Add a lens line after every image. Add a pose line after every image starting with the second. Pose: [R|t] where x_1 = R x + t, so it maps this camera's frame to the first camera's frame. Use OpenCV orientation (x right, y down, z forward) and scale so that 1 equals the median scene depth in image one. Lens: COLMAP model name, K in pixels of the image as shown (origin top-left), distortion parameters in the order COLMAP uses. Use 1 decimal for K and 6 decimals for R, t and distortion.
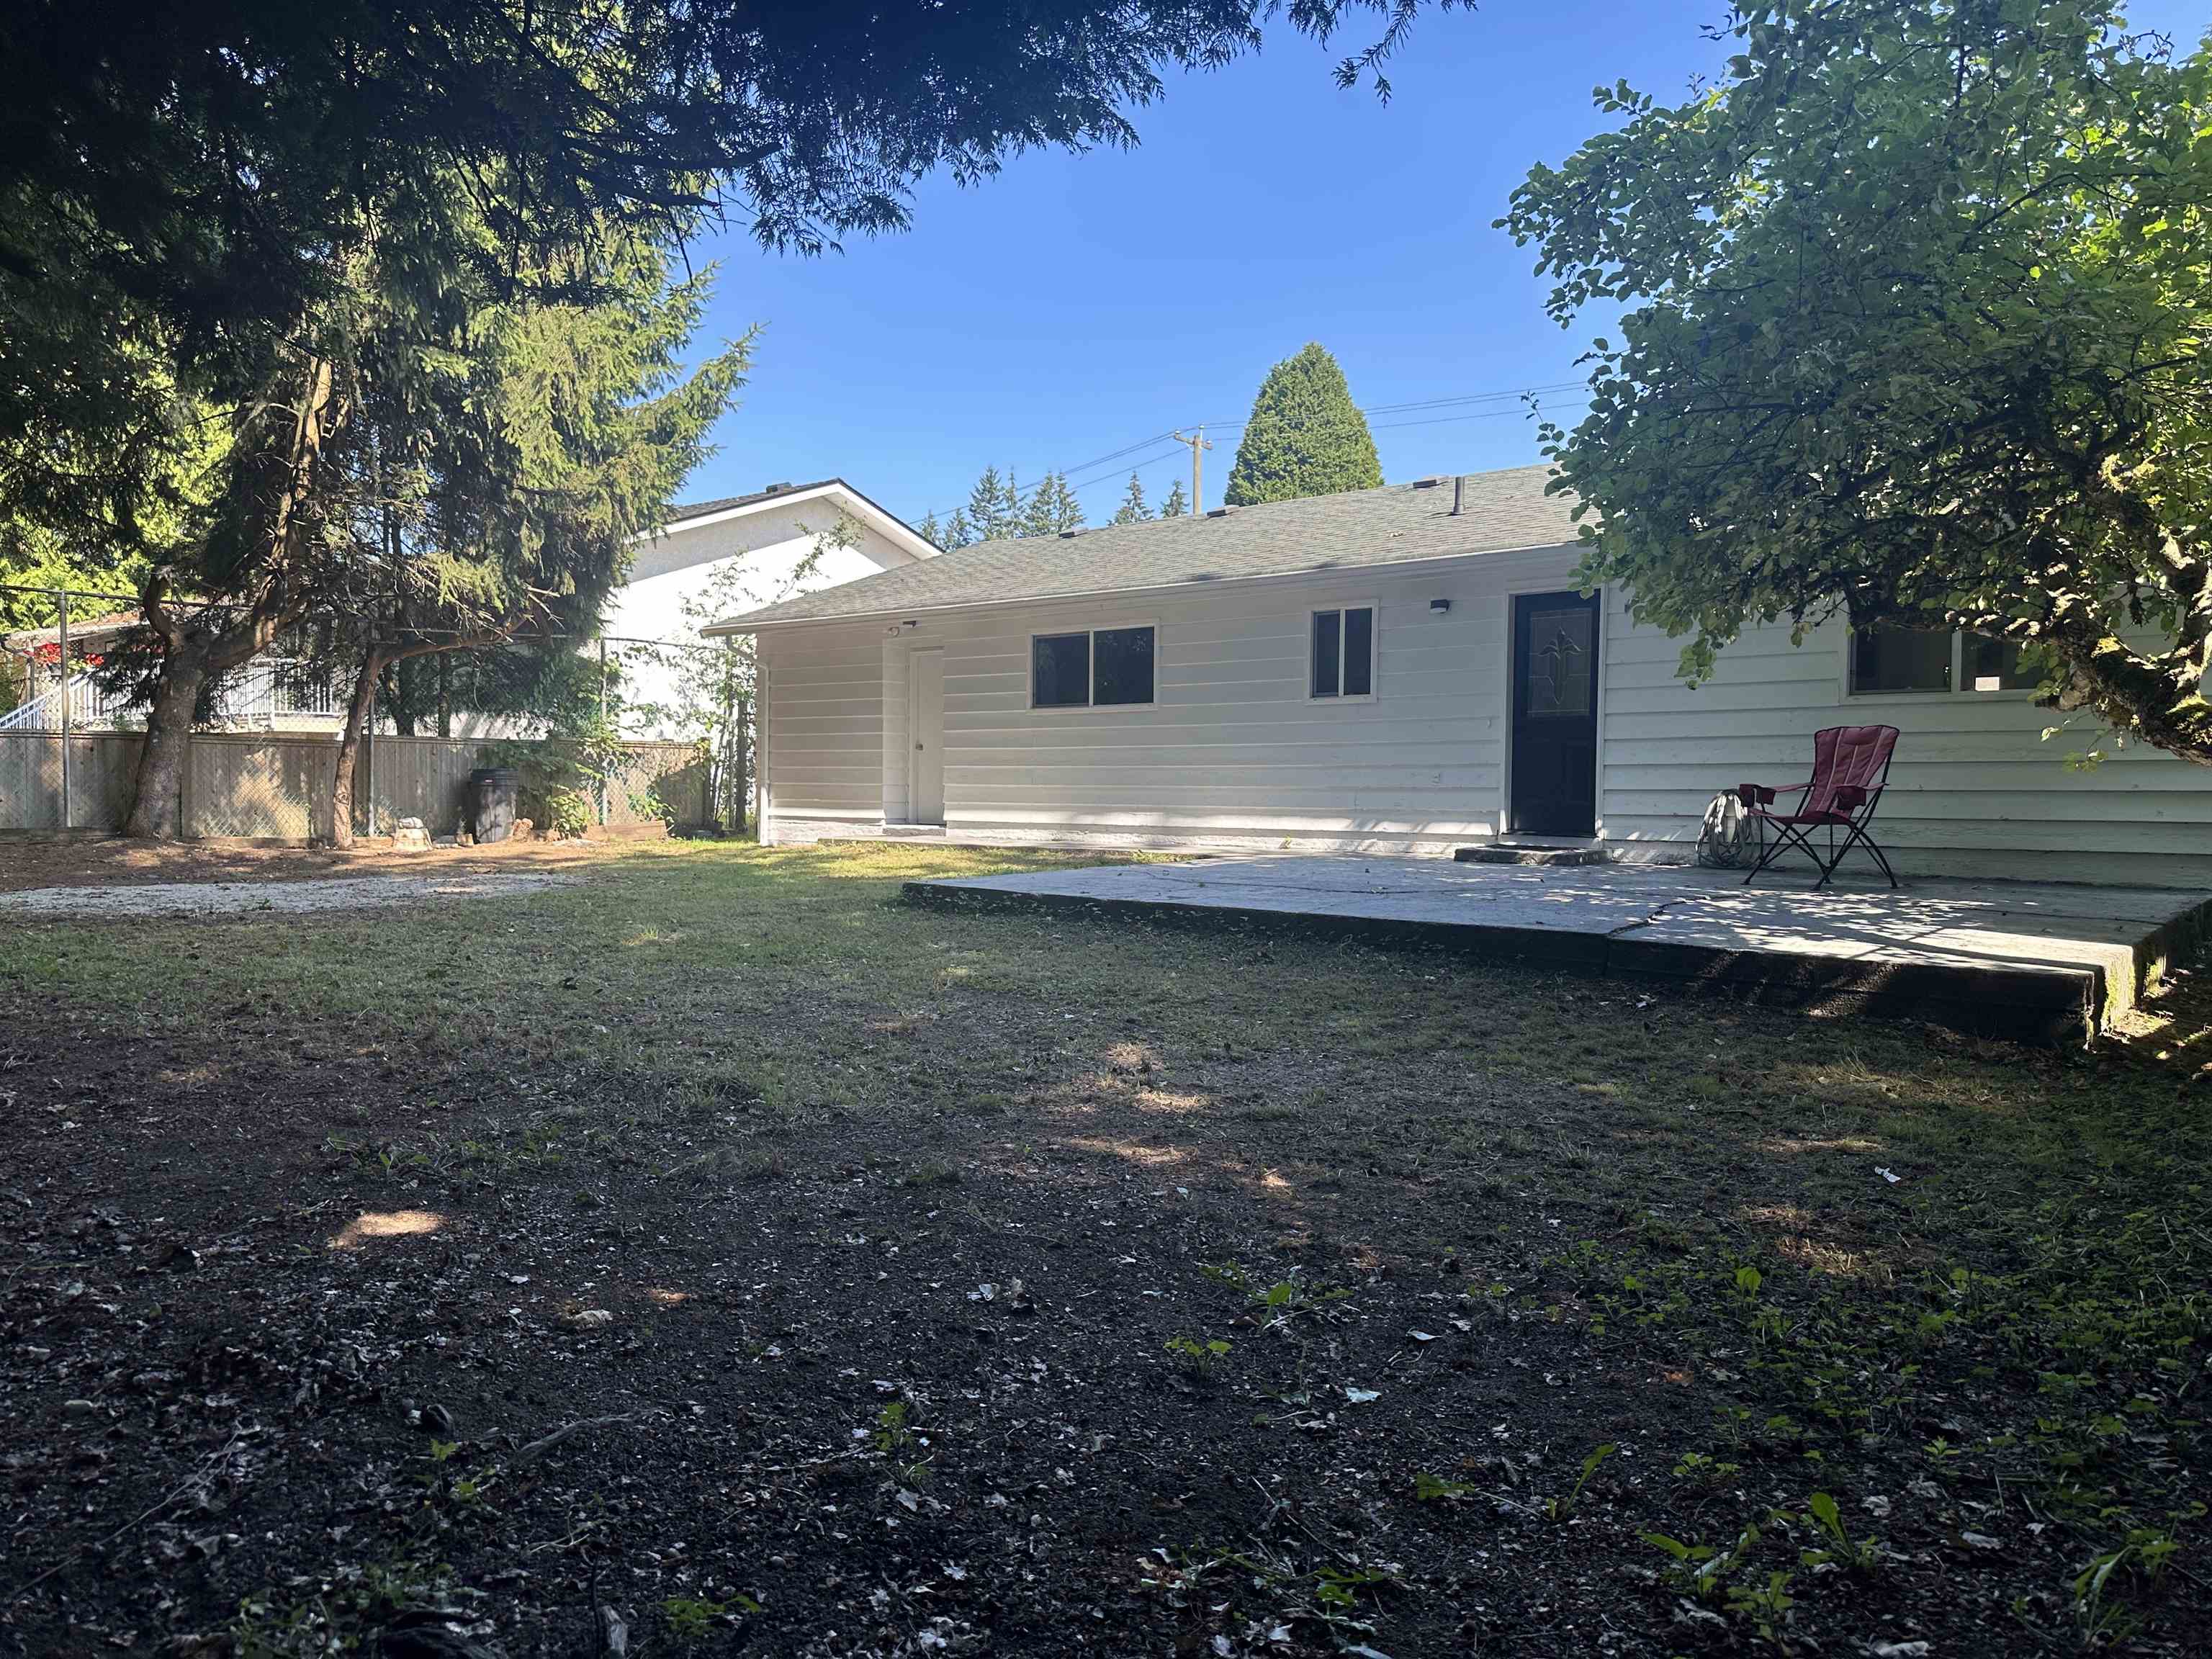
lens RADIAL K [[1610.9, 0, 1106.0], [0, 1610.9, 829.5], [0, 0, 1]] dist [0.027911, -0.002266]
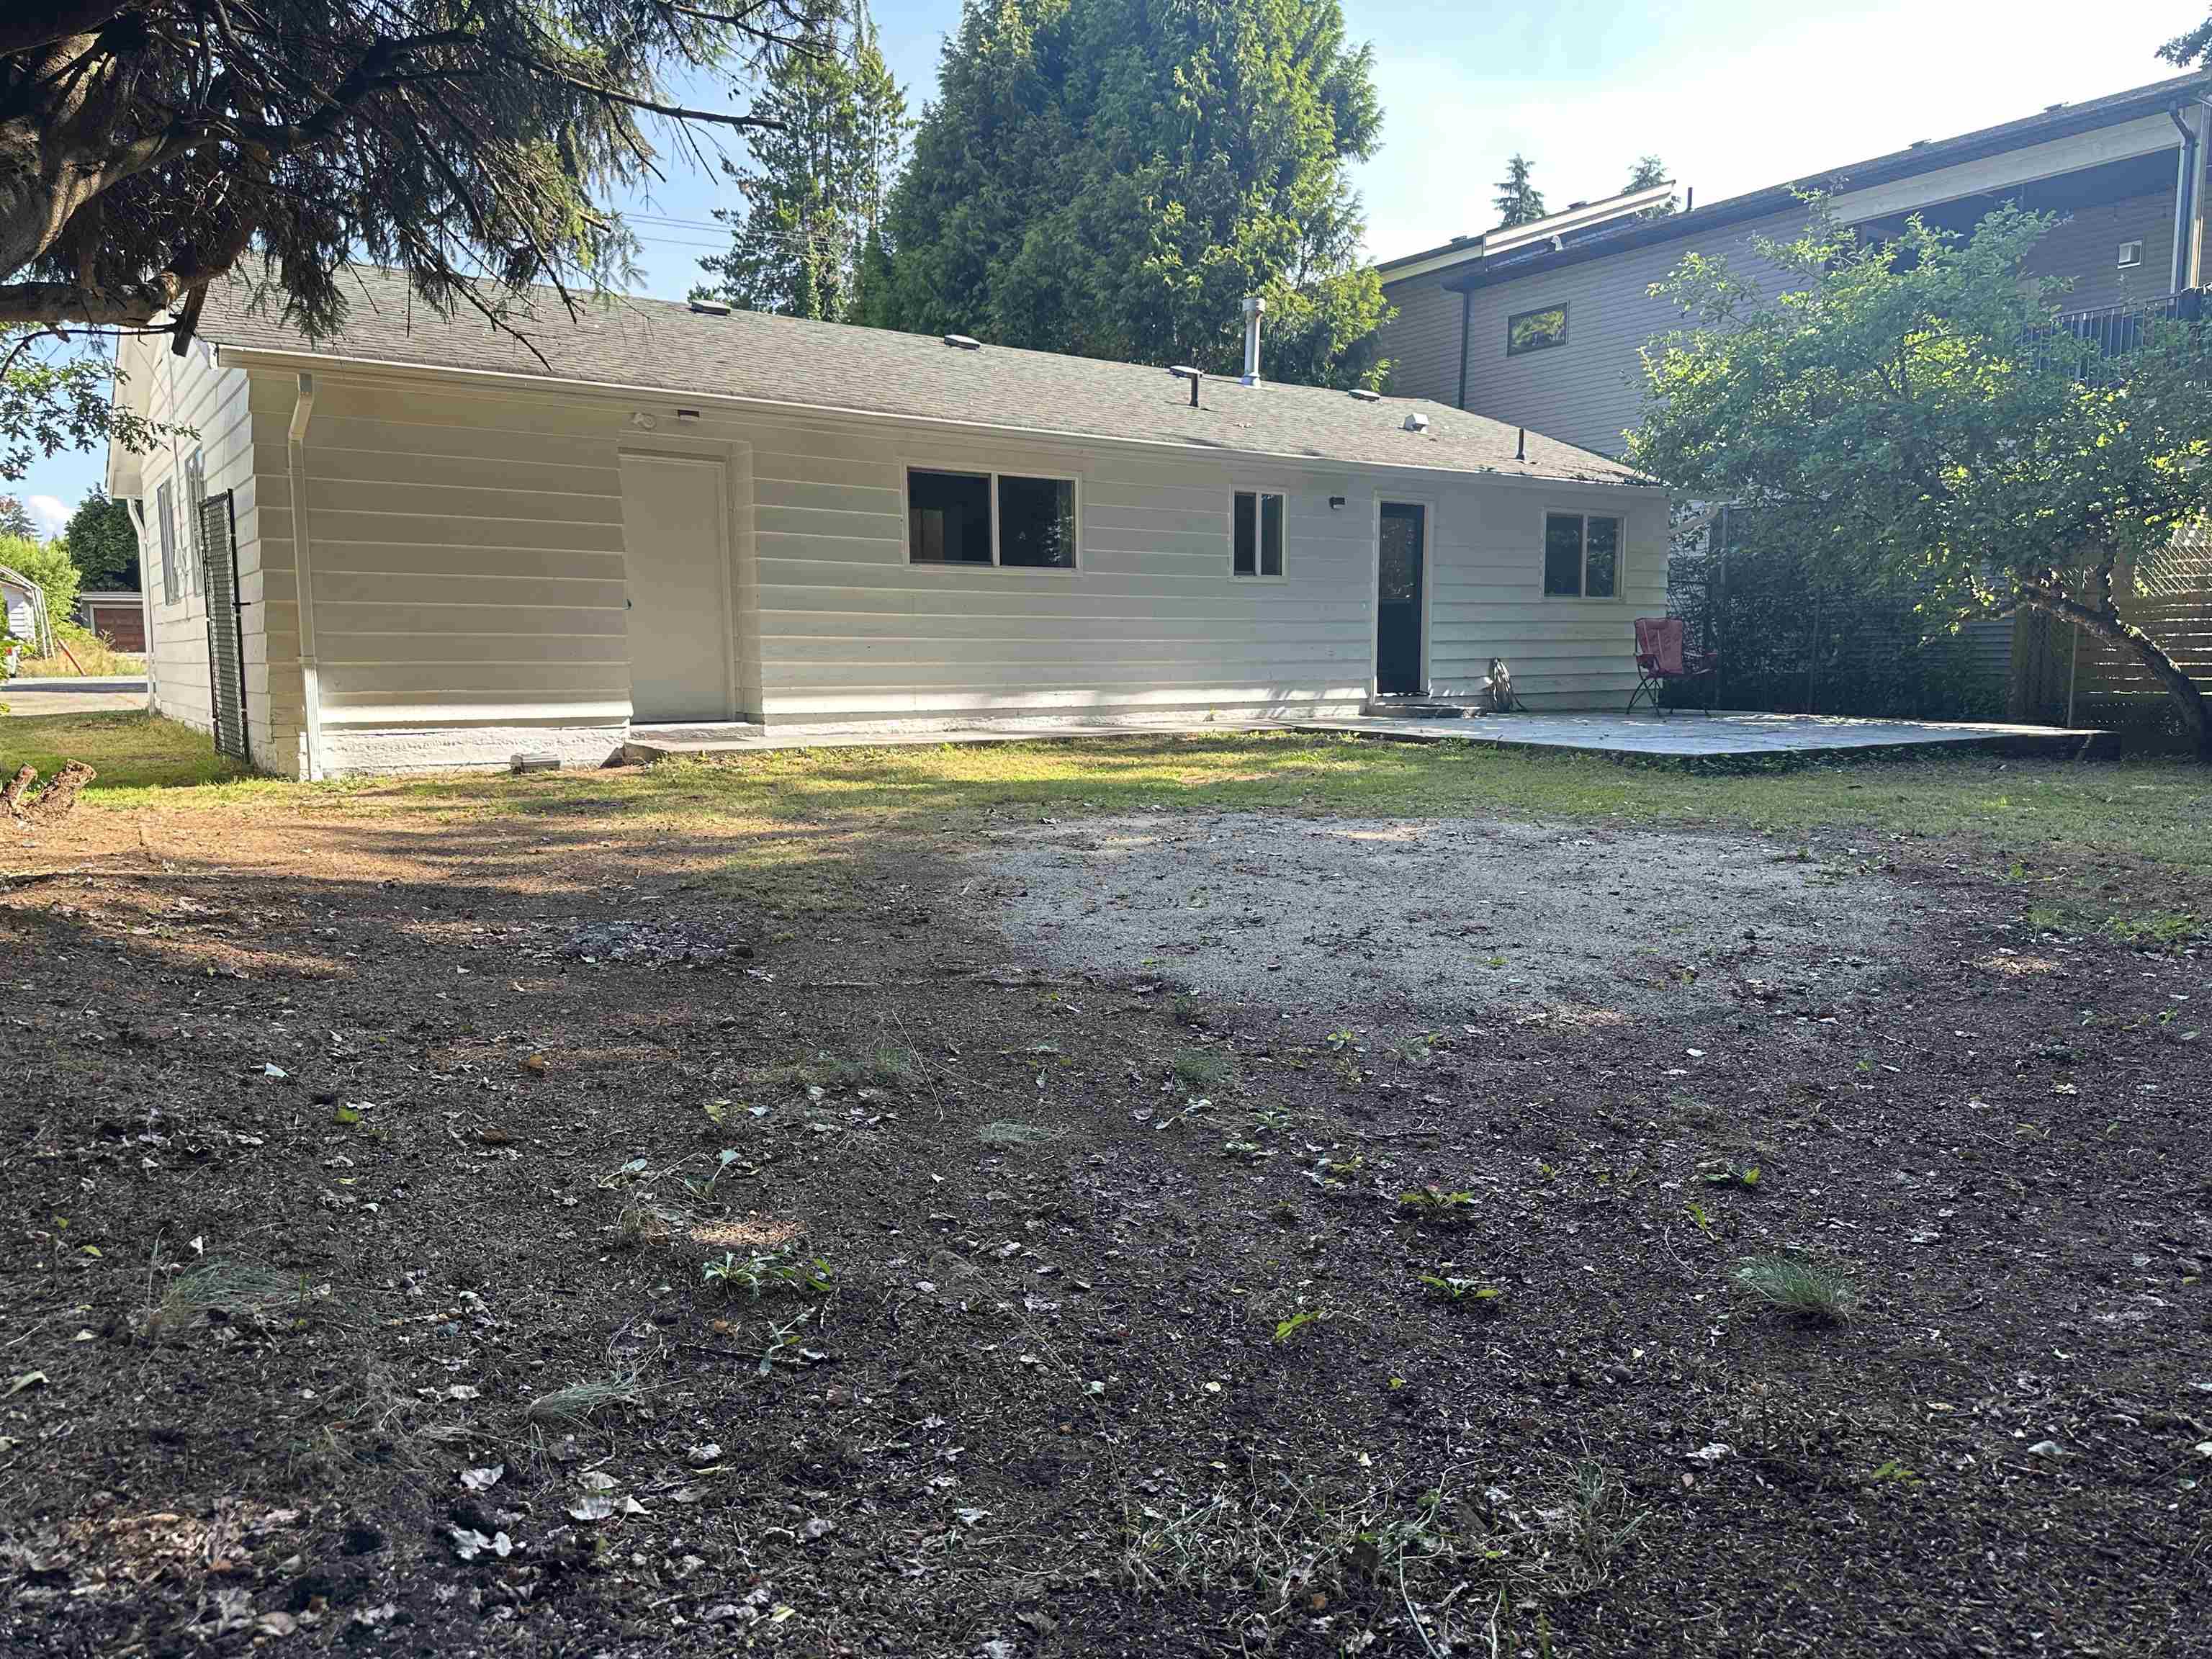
lens RADIAL K [[1610.9, 0, 1106.0], [0, 1610.9, 829.5], [0, 0, 1]] dist [0.027911, -0.002266]
pose [[0.195404, -0.108723, 0.974678, -0.861005], [0.032073, 0.994013, 0.104450, -0.027249], [-0.980198, 0.010851, 0.197722, 0.812334]]
